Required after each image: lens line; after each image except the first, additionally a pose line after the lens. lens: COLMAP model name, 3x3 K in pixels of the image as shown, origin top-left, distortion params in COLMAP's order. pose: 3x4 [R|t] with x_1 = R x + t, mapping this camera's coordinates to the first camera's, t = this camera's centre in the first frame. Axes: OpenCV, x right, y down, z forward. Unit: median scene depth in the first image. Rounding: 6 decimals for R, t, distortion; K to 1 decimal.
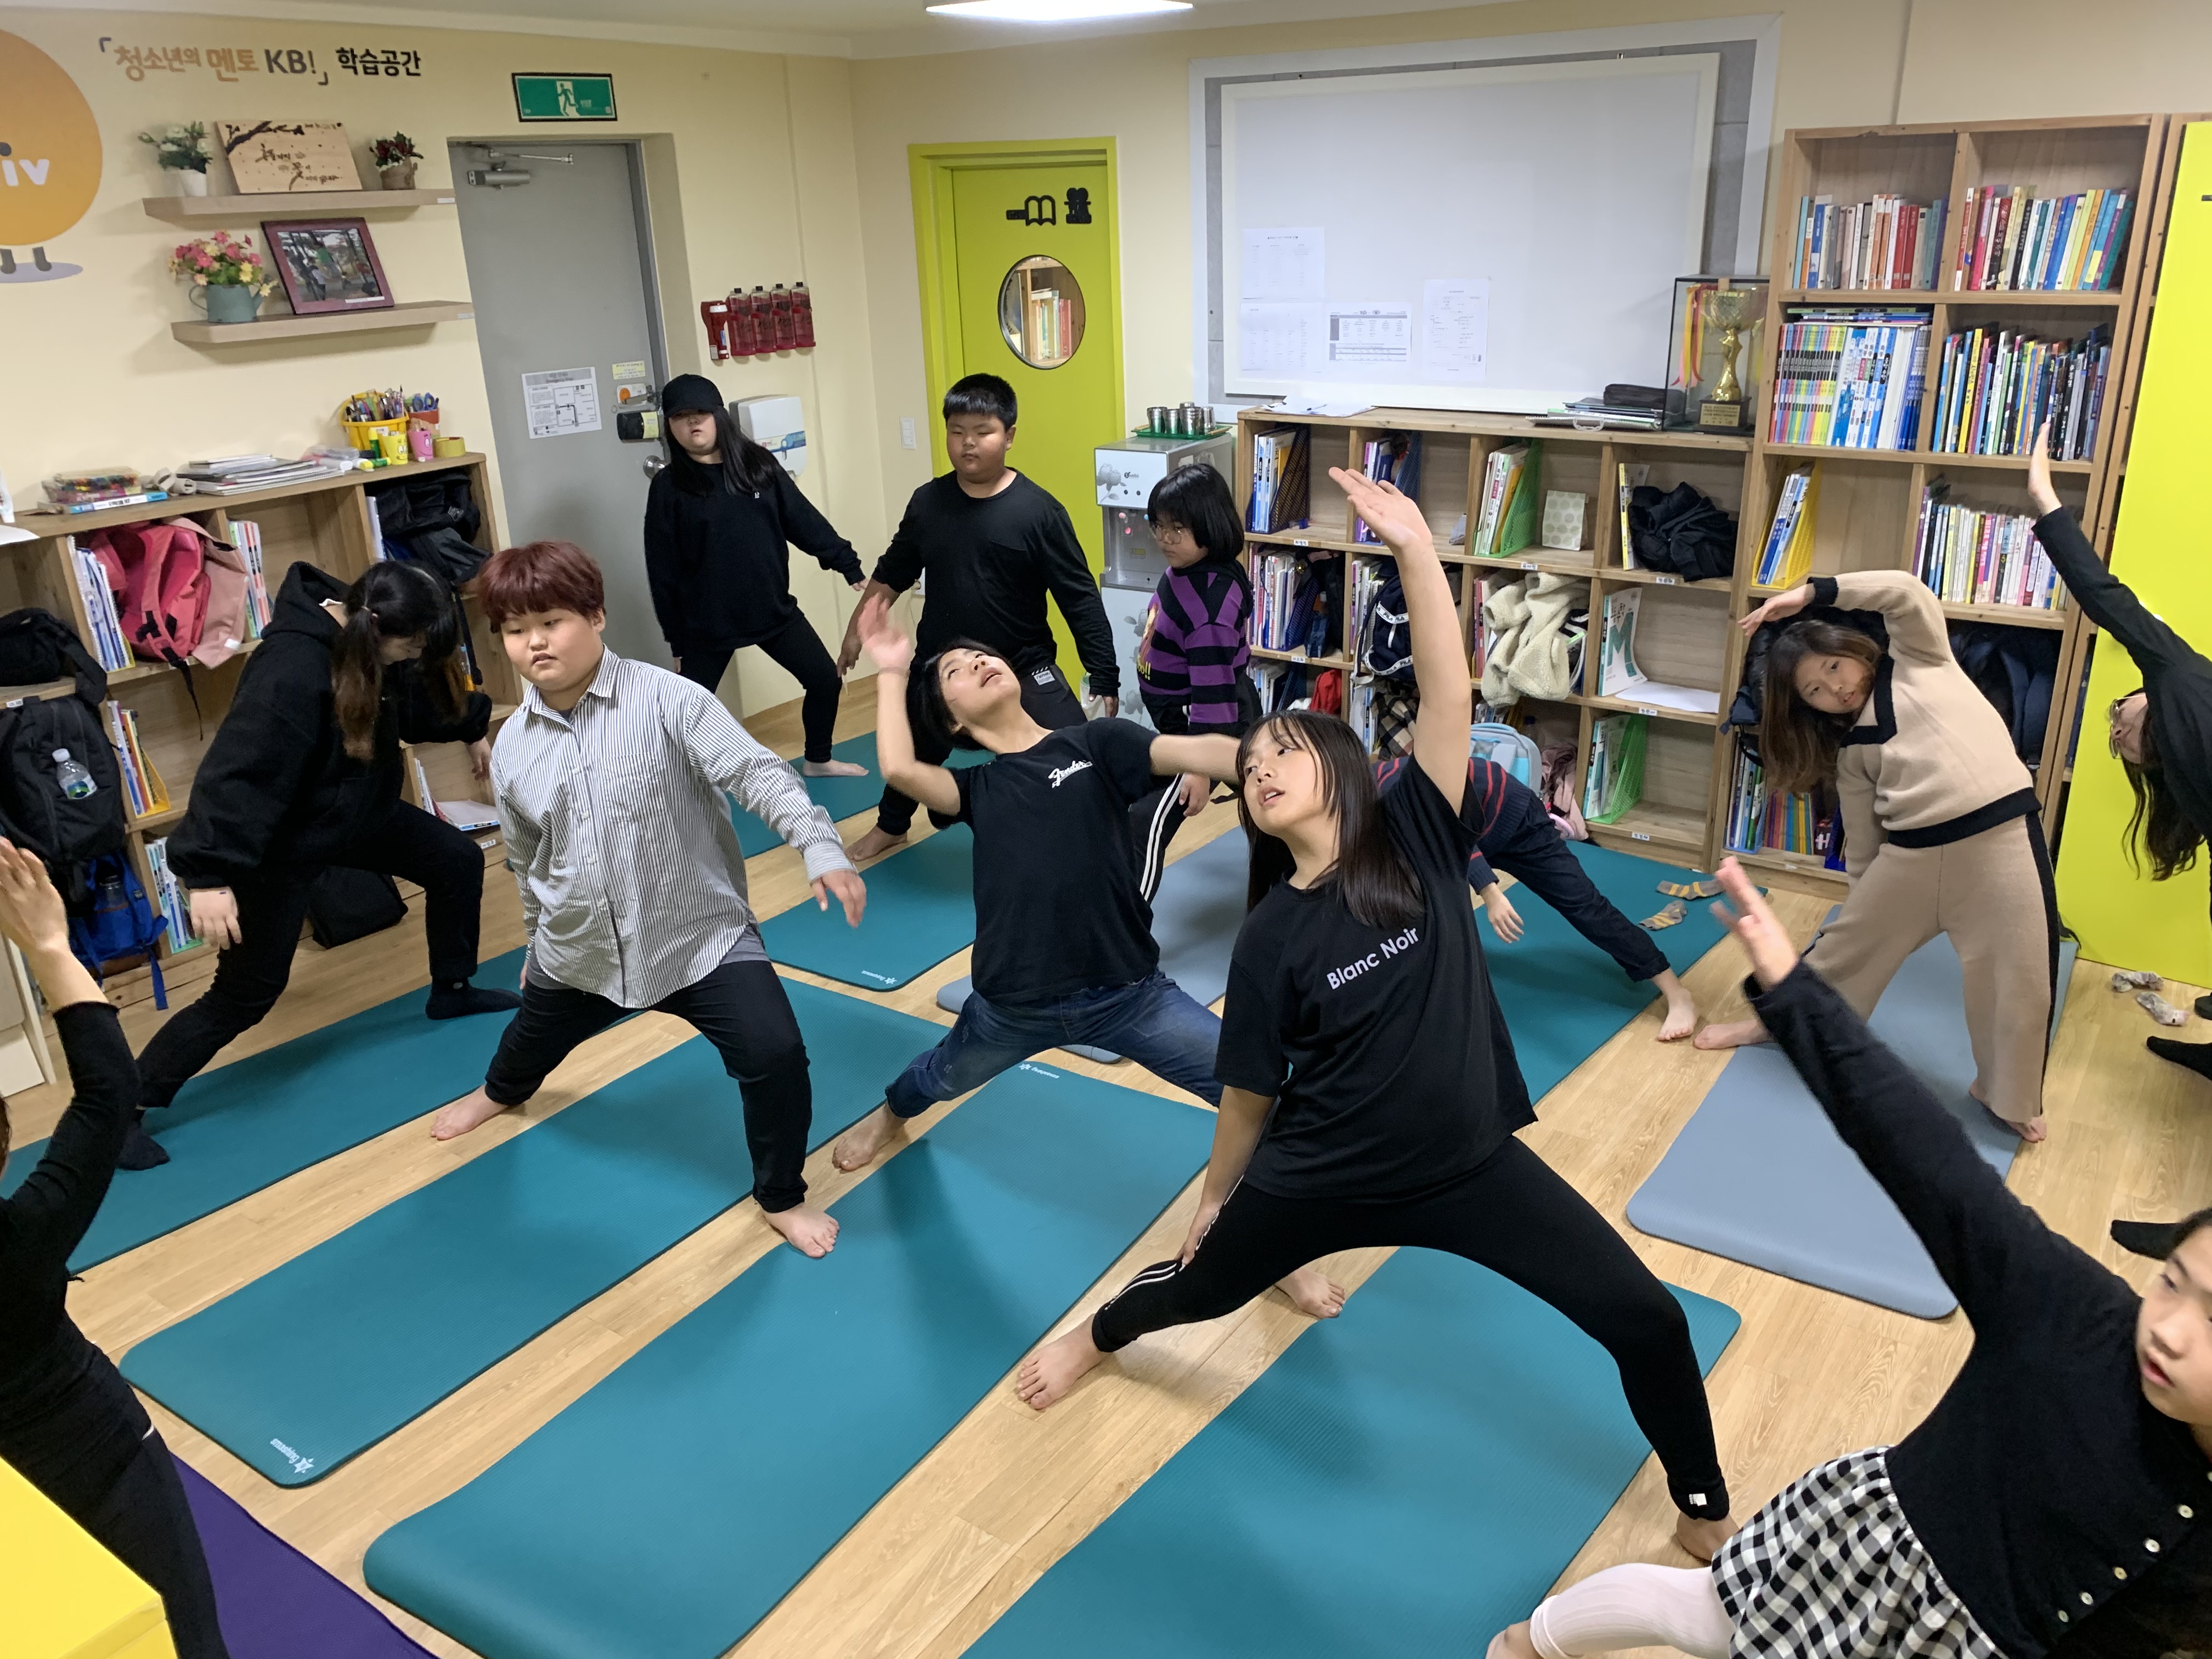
lens RADIAL K [[1720.2, 0, 1103.4], [0, 1720.2, 830.2], [0, 0, 1]] dist [0.016538, 0.003587]
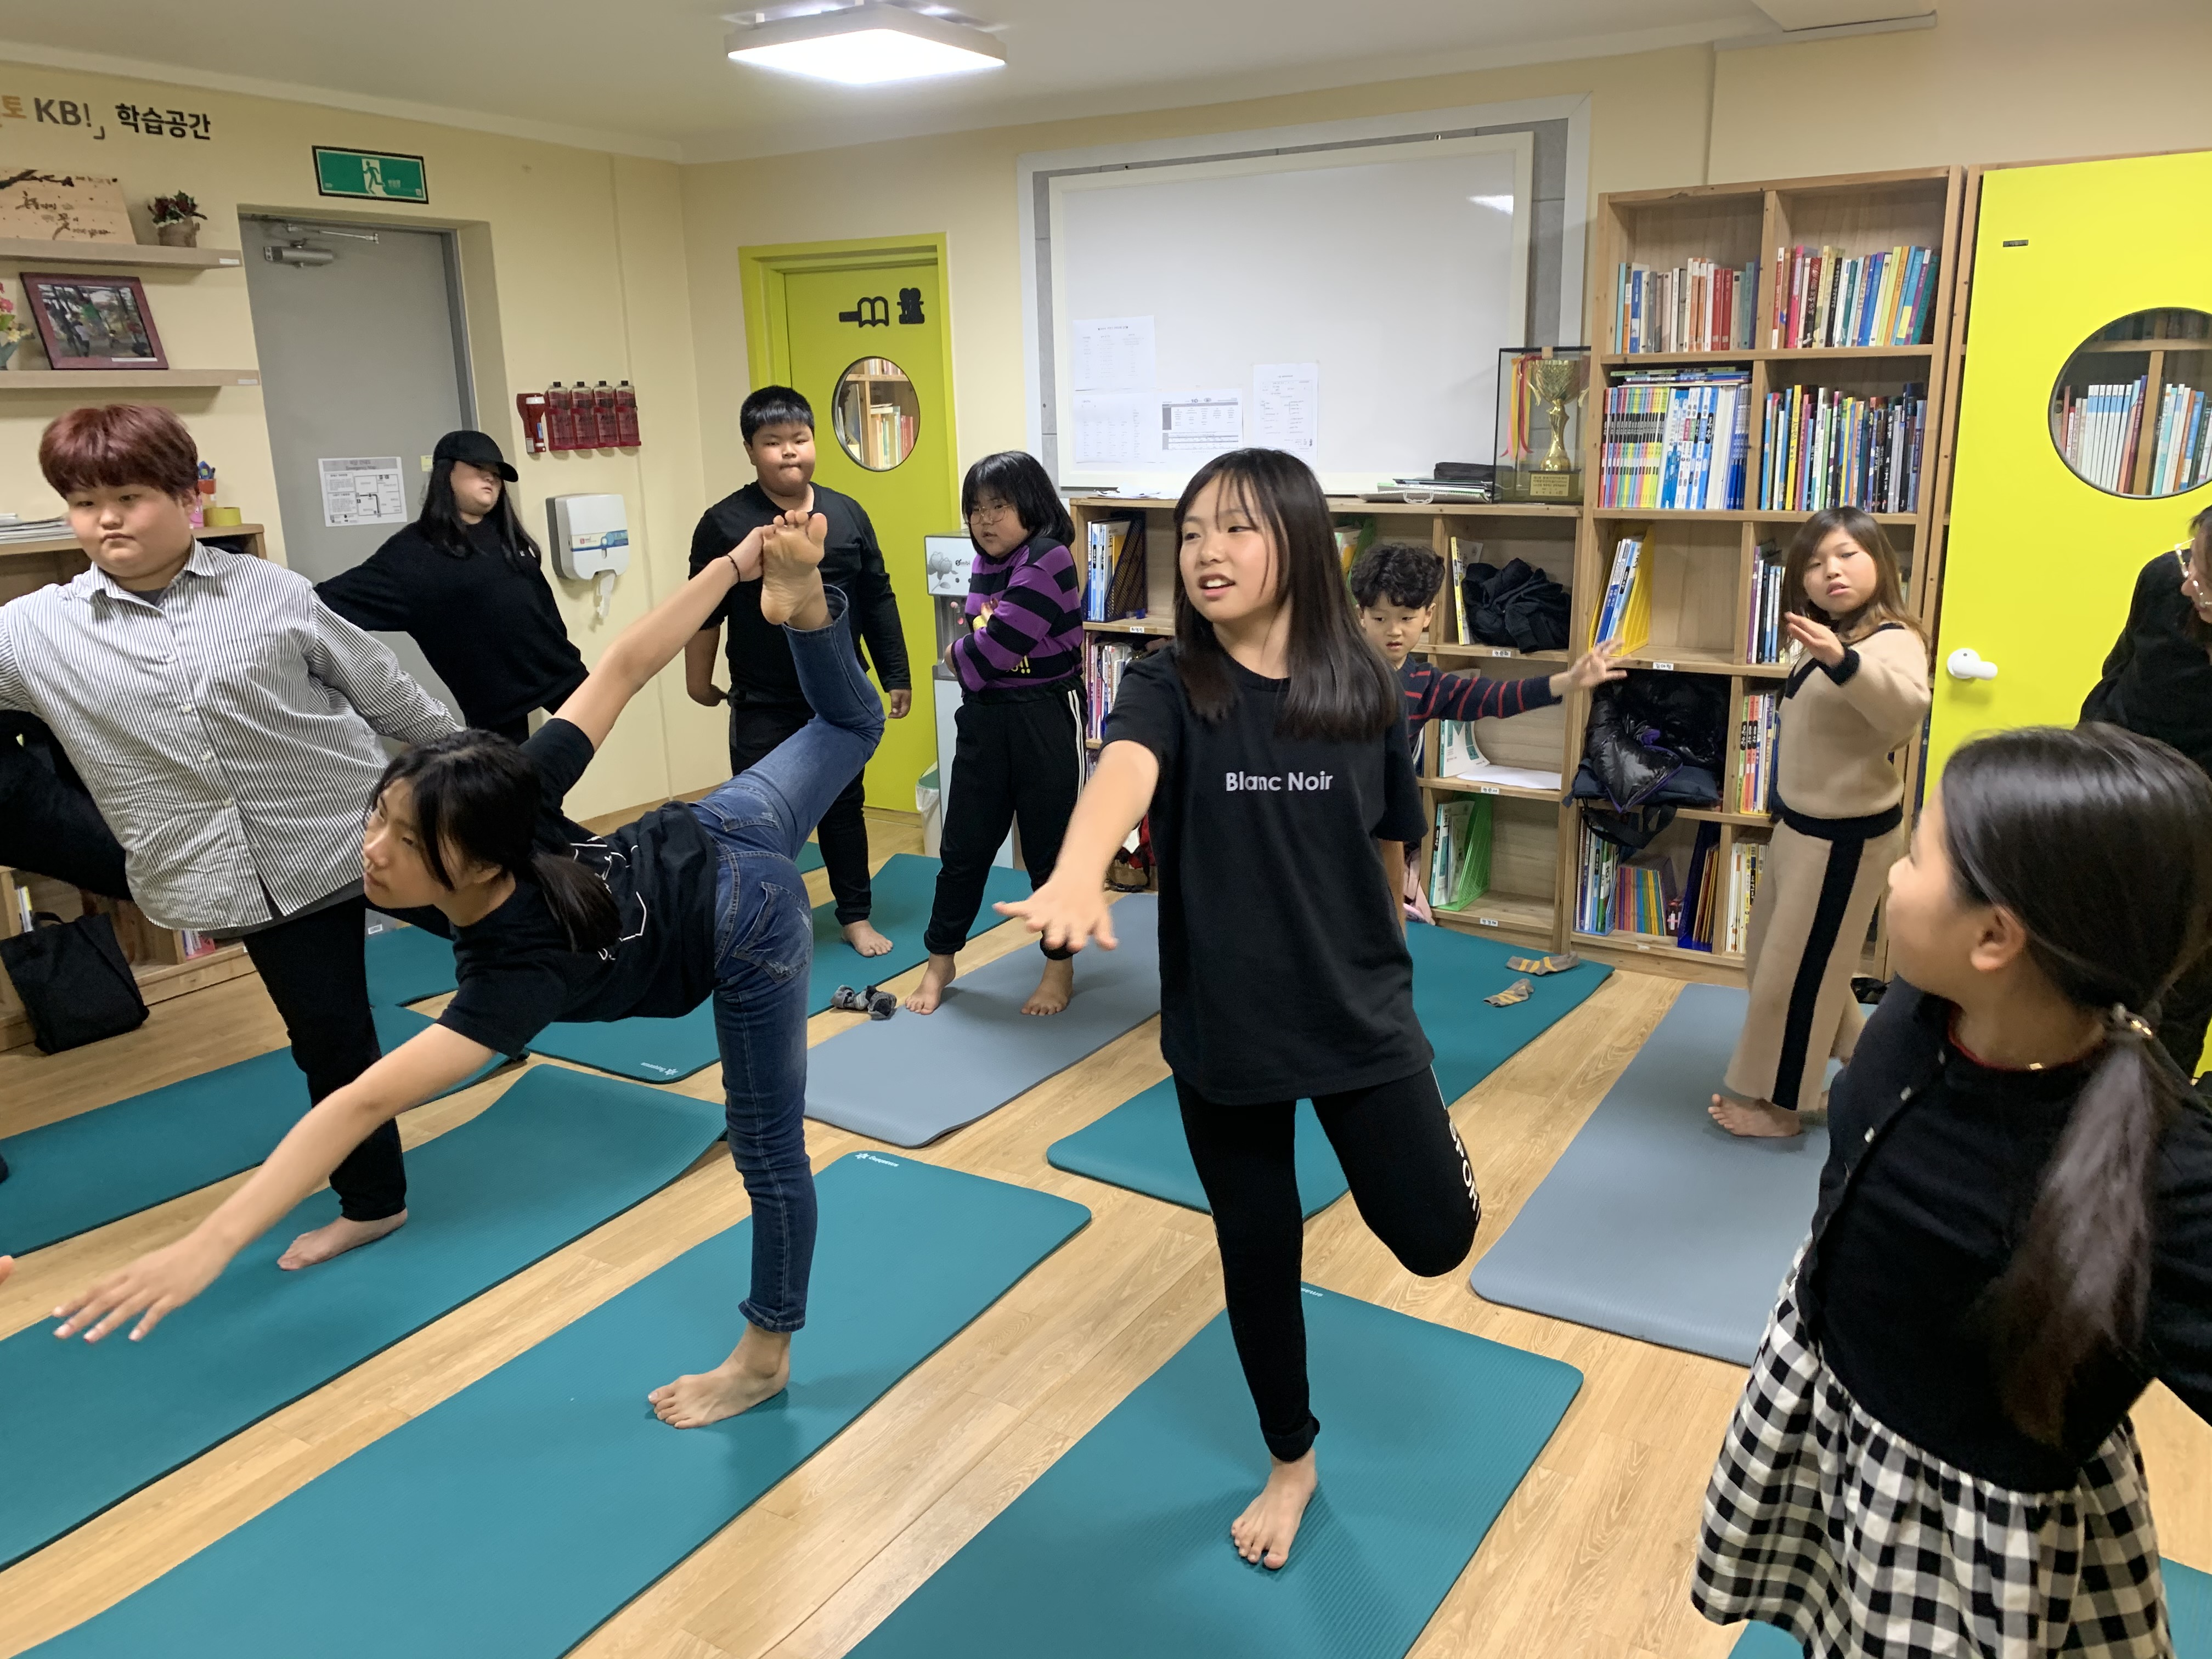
lens RADIAL K [[1720.2, 0, 1103.4], [0, 1720.2, 830.2], [0, 0, 1]] dist [0.016538, 0.003587]
pose [[0.997891, -0.003161, 0.064833, 0.039150], [0.010744, 0.993080, -0.116946, 0.067368], [-0.064015, 0.117396, 0.991020, 0.066745]]
